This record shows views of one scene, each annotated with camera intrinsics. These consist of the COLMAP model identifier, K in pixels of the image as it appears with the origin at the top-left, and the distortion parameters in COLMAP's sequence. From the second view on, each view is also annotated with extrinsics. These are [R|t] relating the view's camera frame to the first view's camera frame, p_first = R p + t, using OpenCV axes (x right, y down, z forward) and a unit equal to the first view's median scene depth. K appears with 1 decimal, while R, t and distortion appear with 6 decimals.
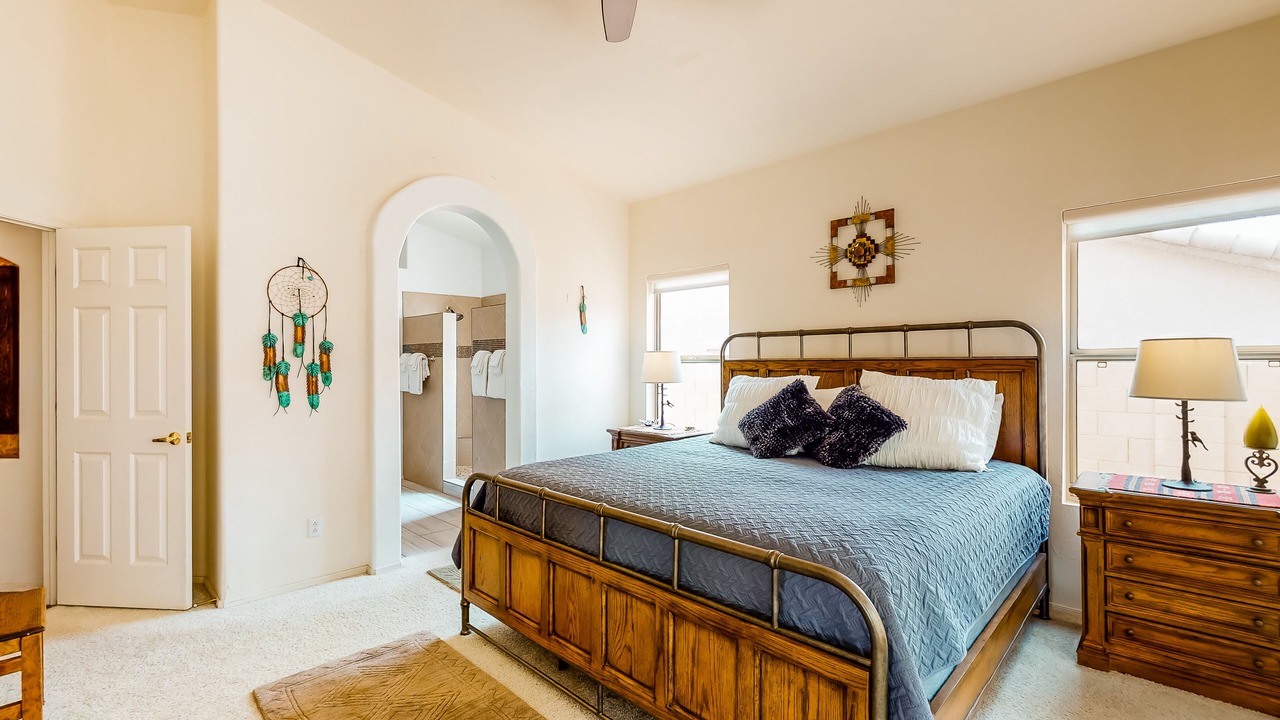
lens RADIAL K [[549.1, 0, 640.0], [0, 549.1, 360.0], [0, 0, 1]] dist [-0.027327, 0.000104]
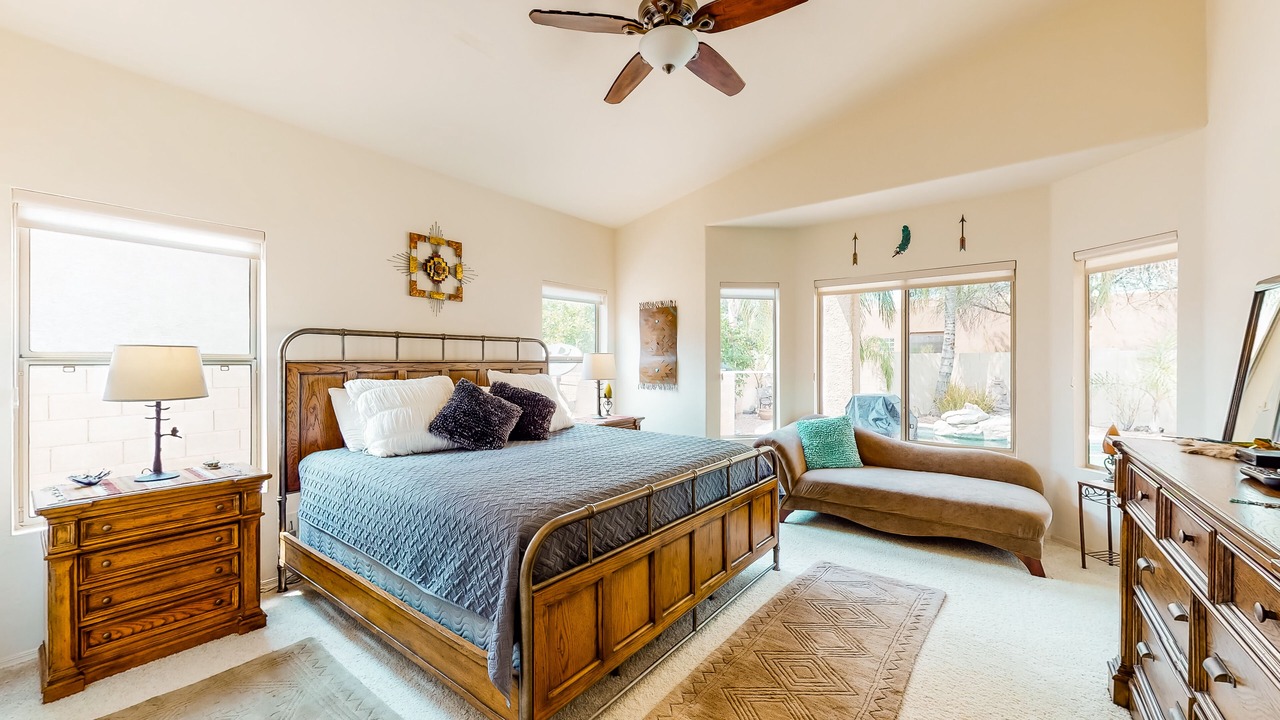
lens RADIAL K [[480.8, 0, 640.0], [0, 480.8, 360.0], [0, 0, 1]] dist [0.001452, 0.000093]
pose [[-0.141401, 0.011769, 0.989882, -0.639250], [0.000217, 0.999930, -0.011857, 0.007753], [-0.989952, -0.001462, -0.141393, 0.679422]]
